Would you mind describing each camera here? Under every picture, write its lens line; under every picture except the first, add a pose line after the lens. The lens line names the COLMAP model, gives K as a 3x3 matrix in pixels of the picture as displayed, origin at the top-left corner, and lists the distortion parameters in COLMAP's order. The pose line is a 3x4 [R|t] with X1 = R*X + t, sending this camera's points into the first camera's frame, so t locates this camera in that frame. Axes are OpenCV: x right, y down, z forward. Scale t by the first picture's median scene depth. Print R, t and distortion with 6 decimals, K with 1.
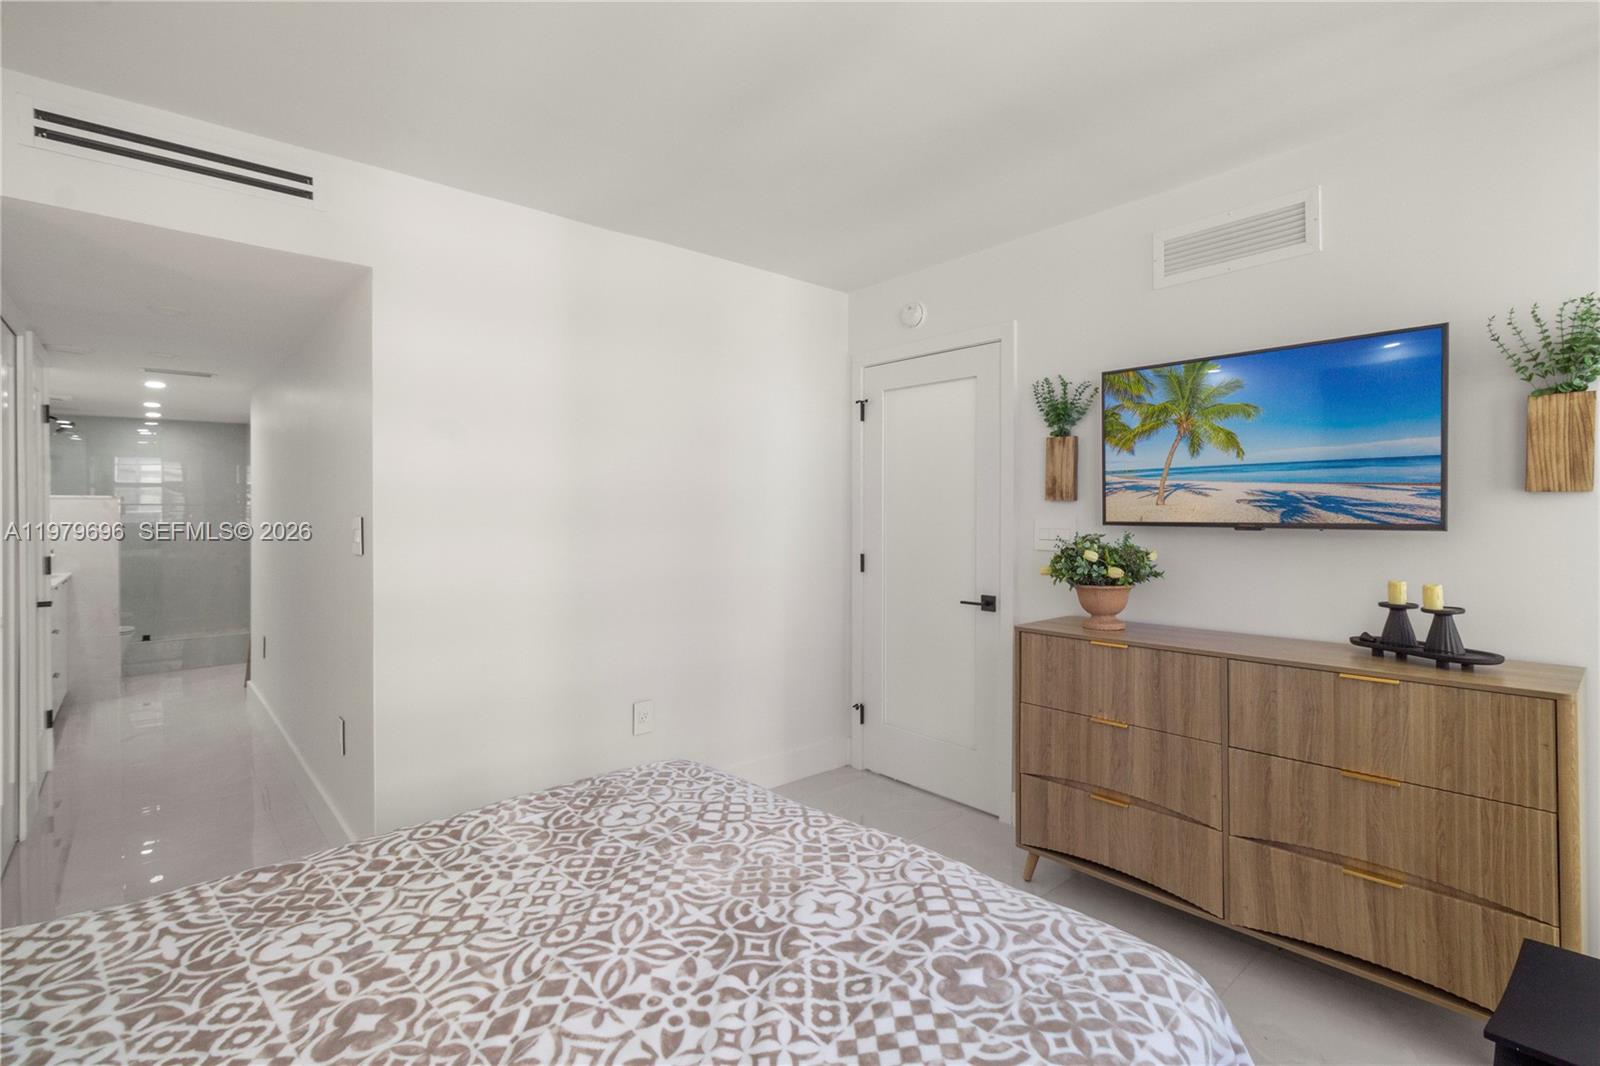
lens RADIAL K [[743.8, 0, 797.8], [0, 743.8, 523.4], [0, 0, 1]] dist [-0.000756, -0.000584]
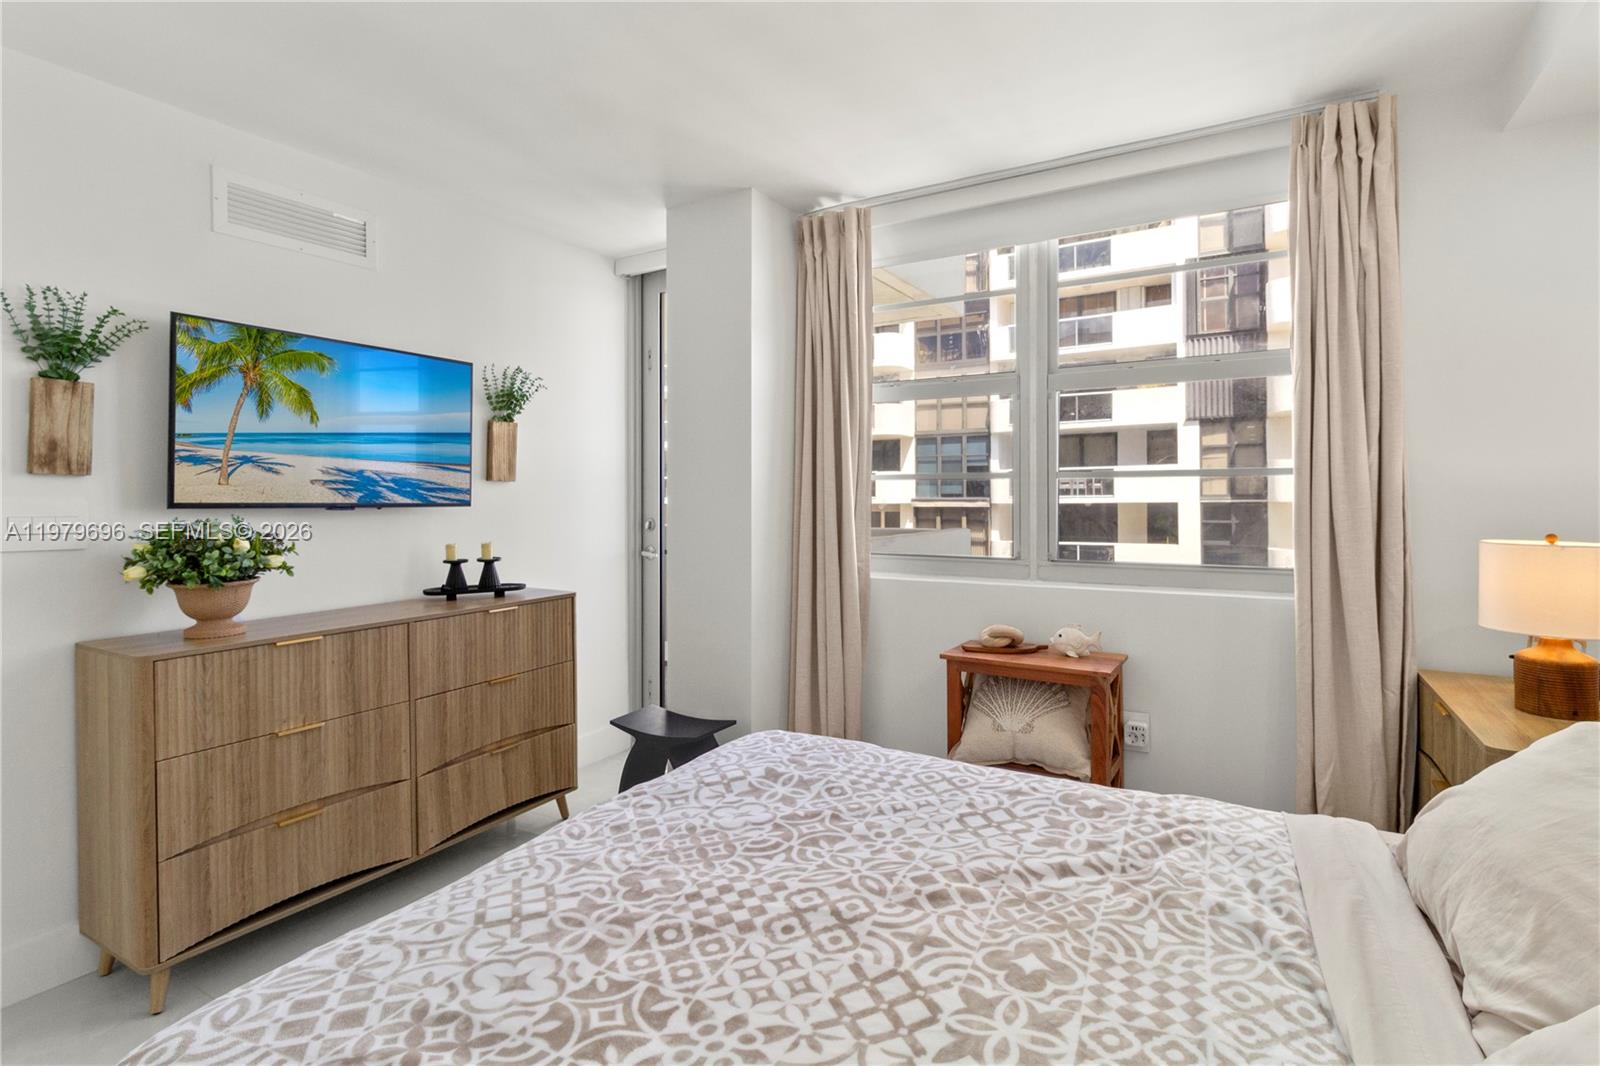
lens RADIAL K [[801.5, 0, 823.4], [0, 801.5, 506.3], [0, 0, 1]] dist [-0.000238, -0.000659]
pose [[-0.333319, -0.006947, 0.942788, -0.830505], [0.019394, 0.999711, 0.014223, 0.001553], [-0.942614, 0.023025, -0.333088, 0.877782]]
